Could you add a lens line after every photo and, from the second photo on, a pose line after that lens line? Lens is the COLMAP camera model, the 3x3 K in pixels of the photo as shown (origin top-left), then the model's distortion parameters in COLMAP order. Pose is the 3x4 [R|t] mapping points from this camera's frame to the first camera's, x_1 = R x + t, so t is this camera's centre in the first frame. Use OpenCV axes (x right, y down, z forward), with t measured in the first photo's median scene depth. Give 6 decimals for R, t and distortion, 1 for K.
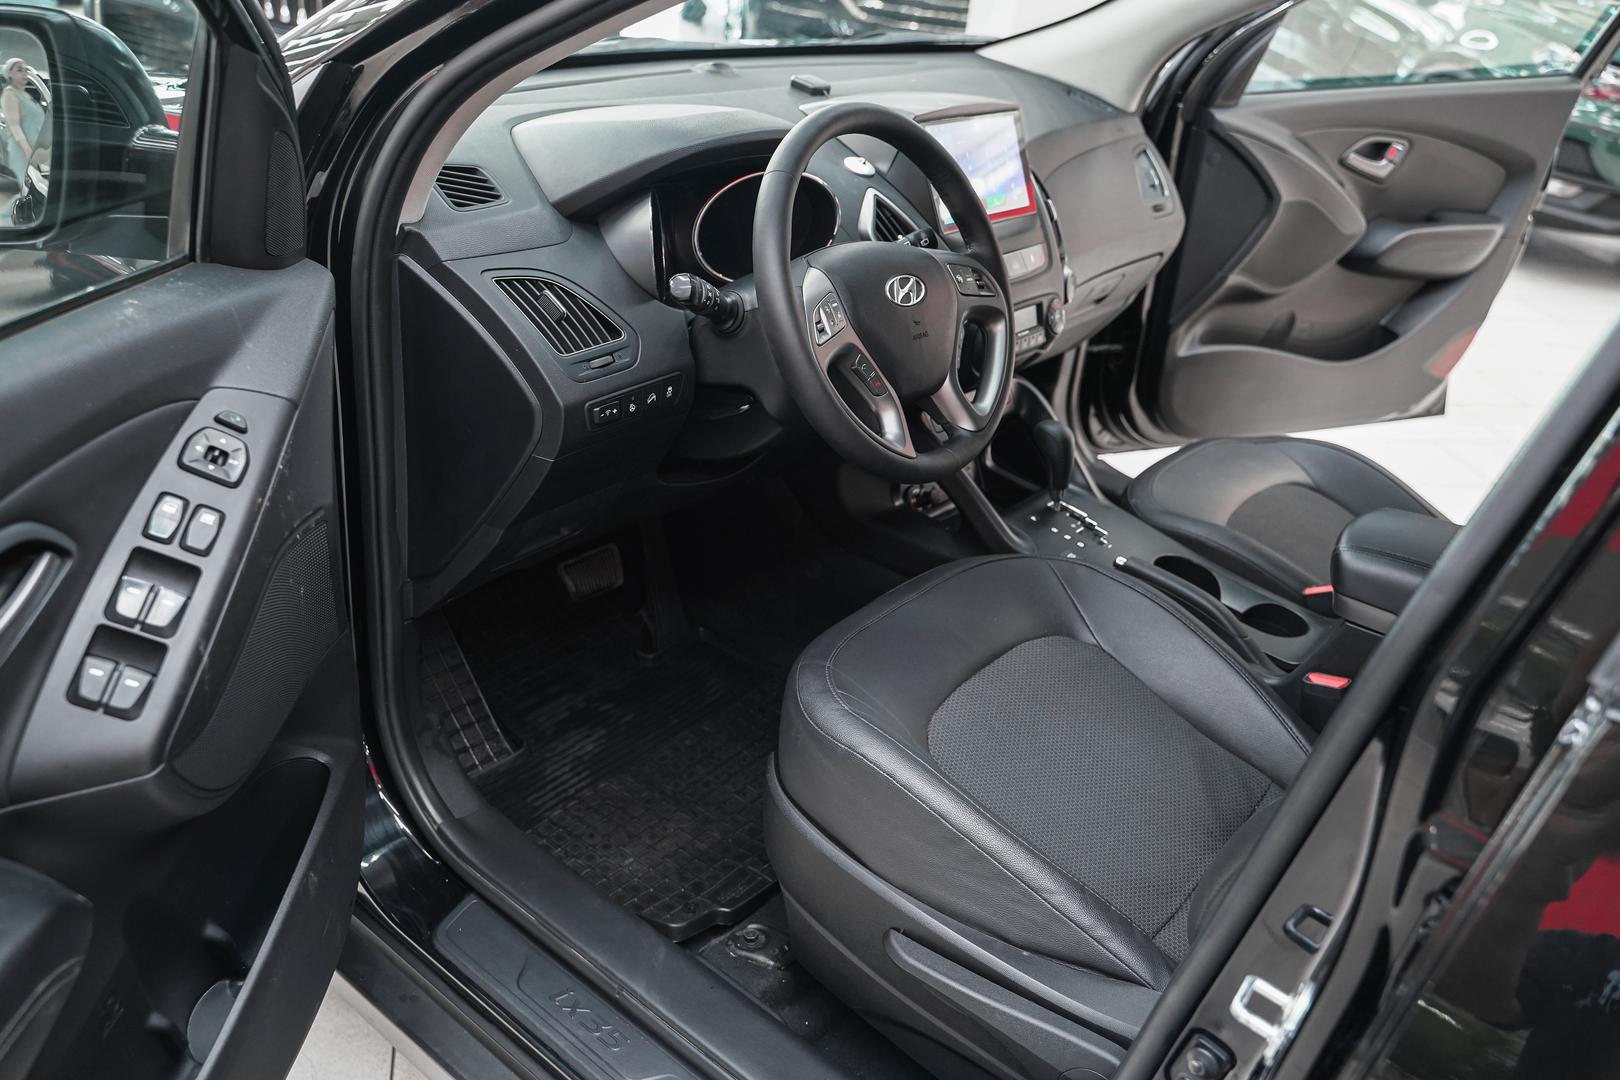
lens RADIAL K [[1281.7, 0, 812.9], [0, 1281.7, 533.5], [0, 0, 1]] dist [-0.015345, 0.009425]
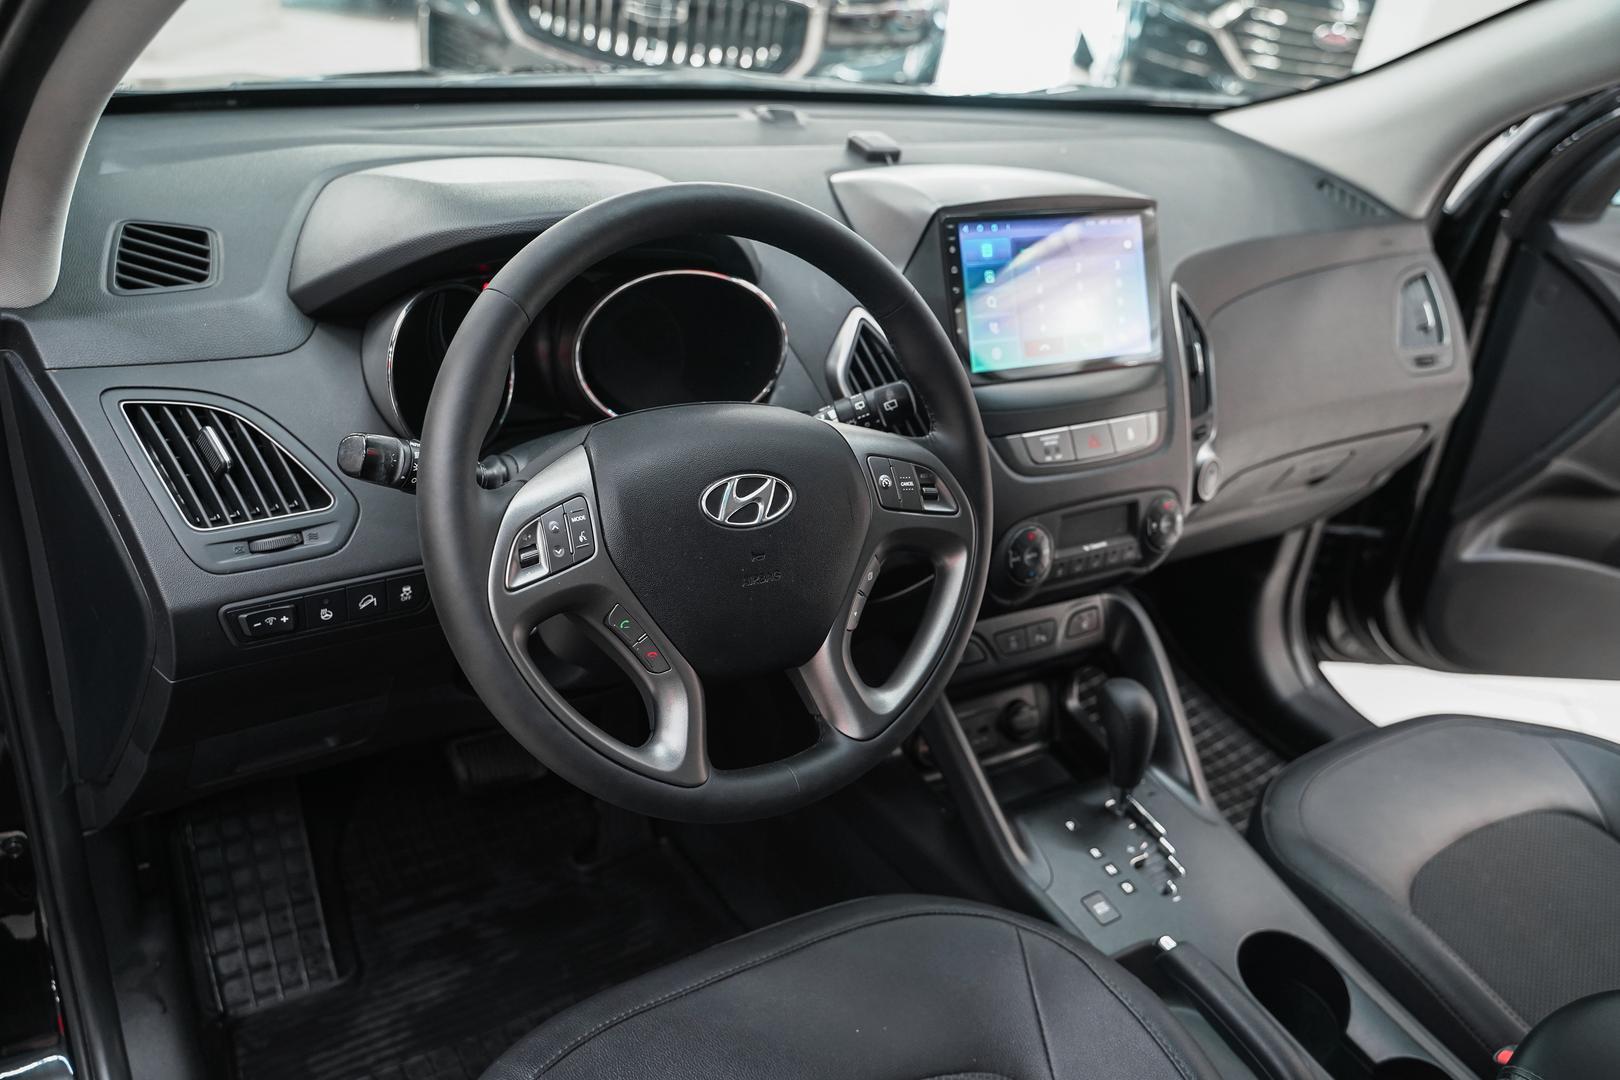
lens RADIAL K [[1281.7, 0, 801.7], [0, 1281.7, 542.2], [0, 0, 1]] dist [-0.015345, 0.009425]
pose [[0.948107, 0.157221, -0.276360, 0.186169], [-0.164024, 0.986455, -0.001523, -0.121696], [0.272377, 0.046773, 0.961053, 0.303754]]
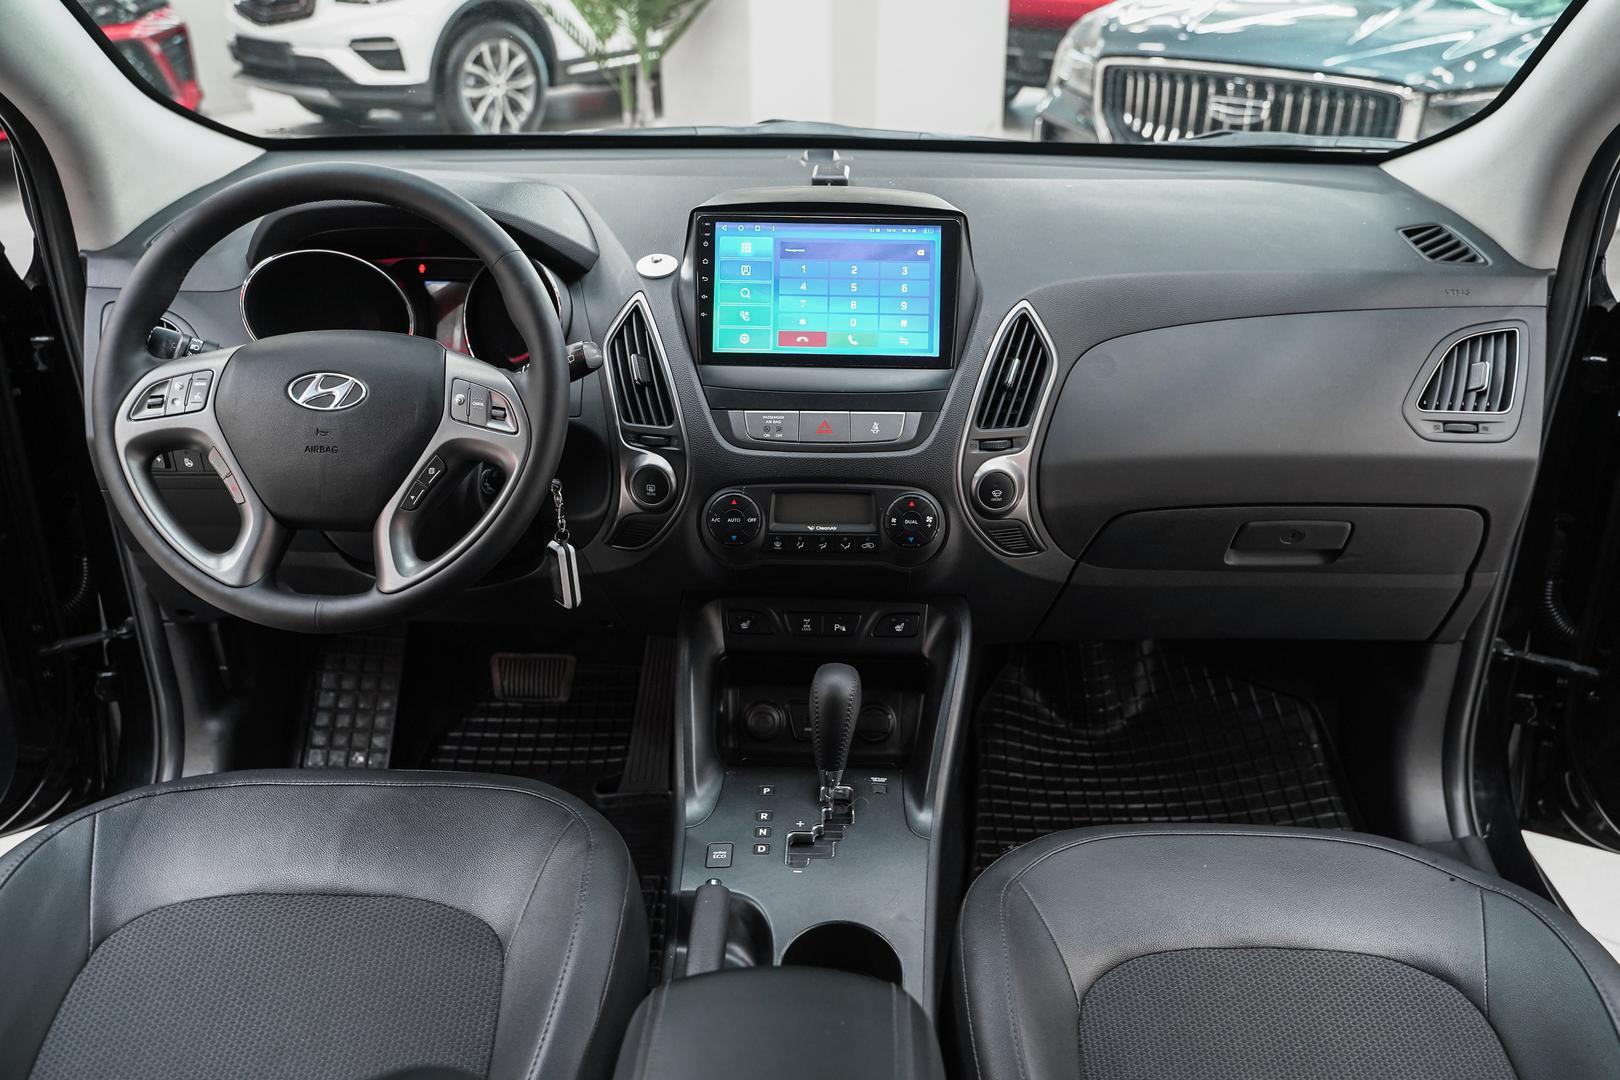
lens RADIAL K [[1281.7, 0, 811.3], [0, 1281.7, 557.2], [0, 0, 1]] dist [-0.015345, 0.009425]
pose [[0.617818, 0.247214, -0.746449, 0.623050], [-0.315930, 0.947342, 0.052260, -0.161240], [0.720062, 0.203539, 0.663387, 0.498726]]
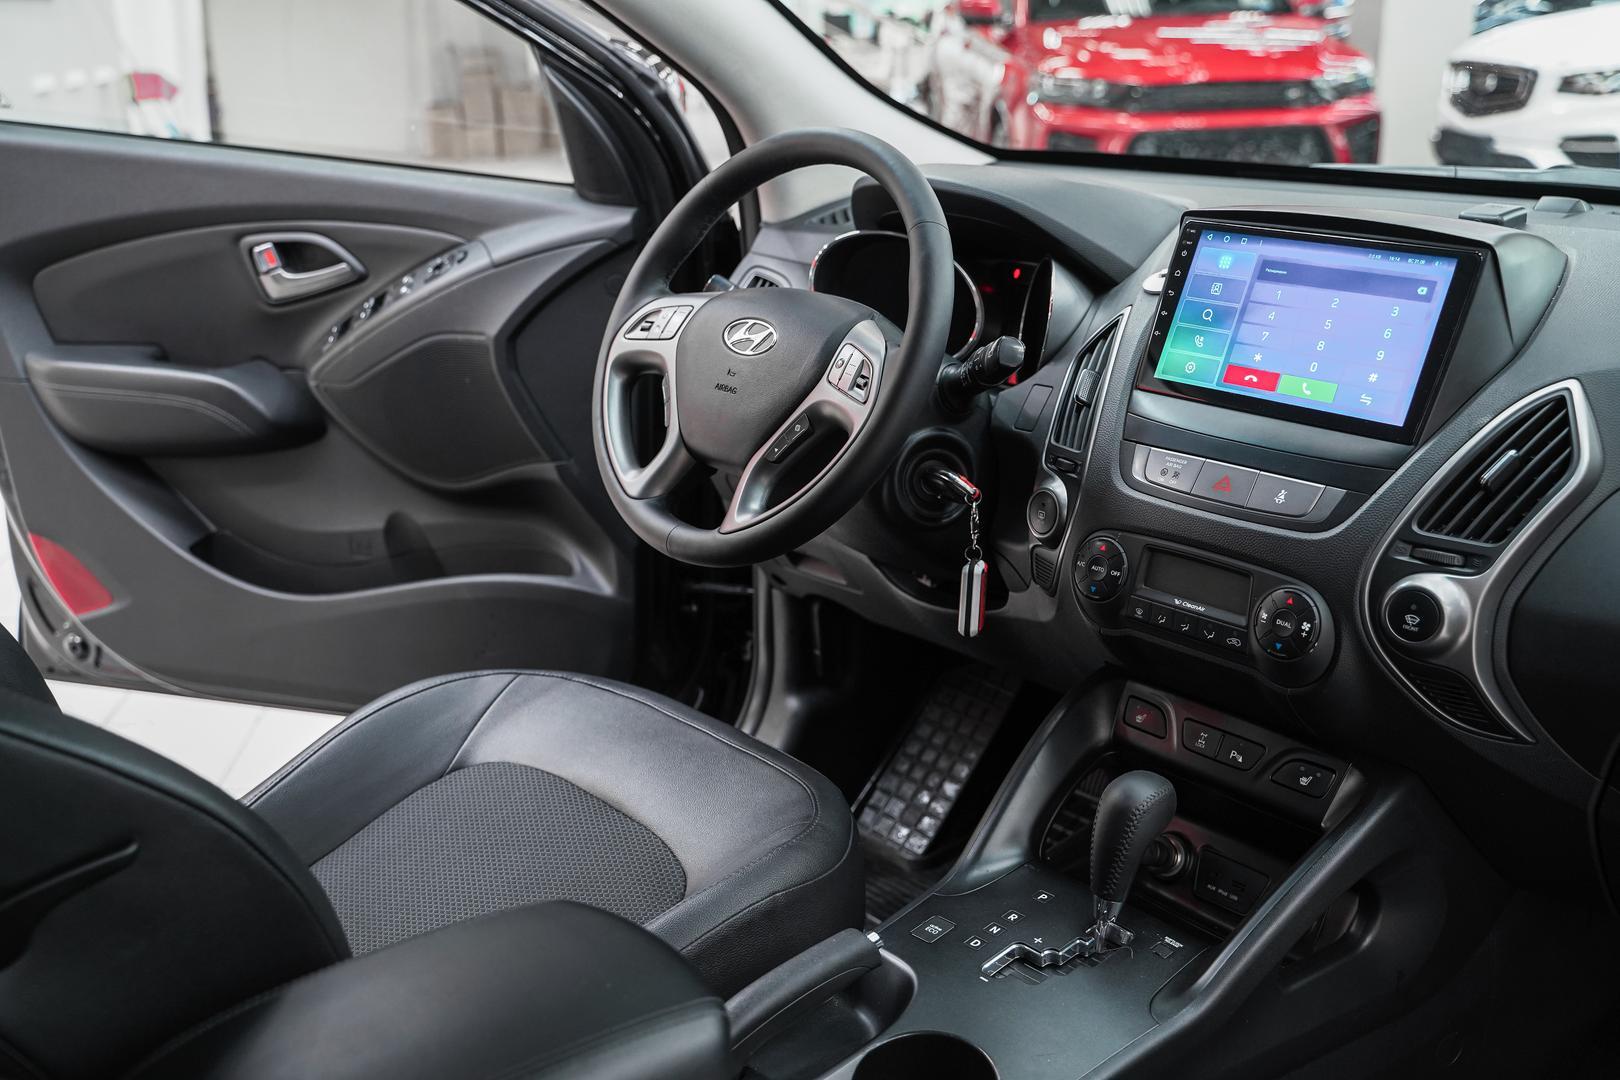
lens RADIAL K [[1606.3, 0, 815.6], [0, 1606.3, 542.7], [0, 0, 1]] dist [0.006399, 0.000000]
pose [[-0.139026, 0.212406, -0.967241, 0.777553], [-0.473614, 0.843518, 0.253311, -0.254651], [0.869690, 0.493316, -0.016672, 0.789668]]
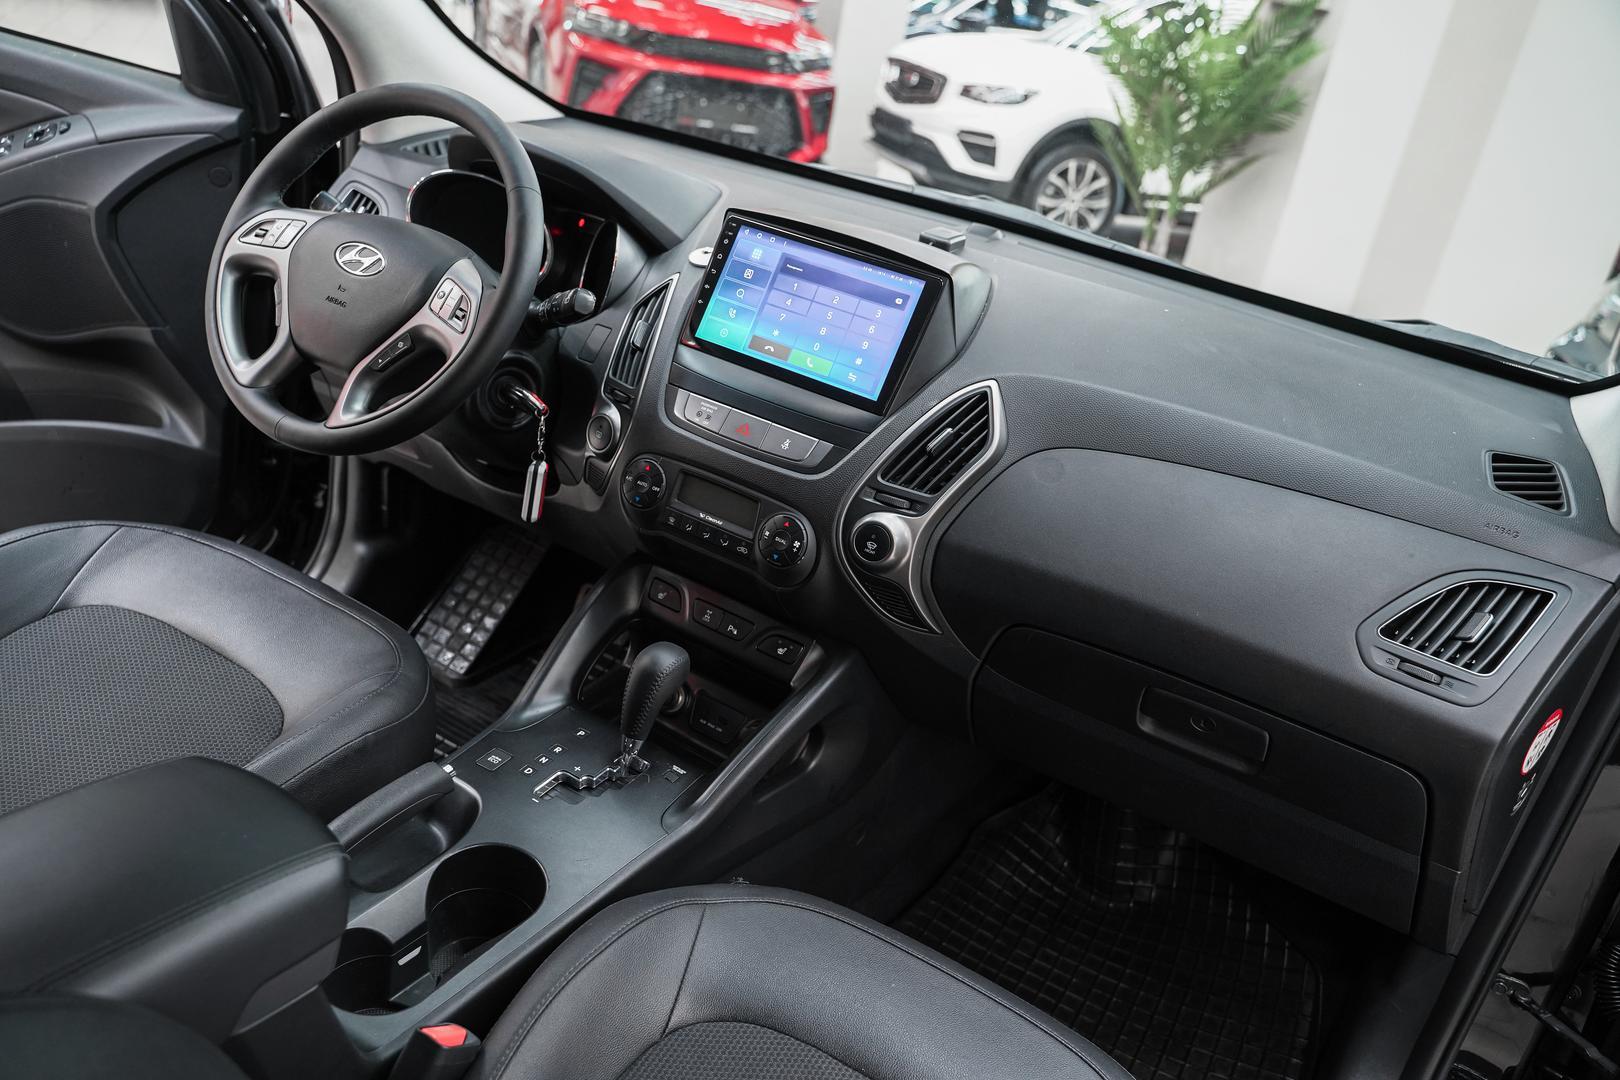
lens RADIAL K [[1281.7, 0, 801.2], [0, 1281.7, 538.3], [0, 0, 1]] dist [-0.015345, 0.009425]
pose [[0.172095, 0.323549, -0.930430, 0.777139], [-0.604788, 0.780258, 0.159465, -0.269121], [0.777570, 0.535270, 0.329957, 0.742557]]
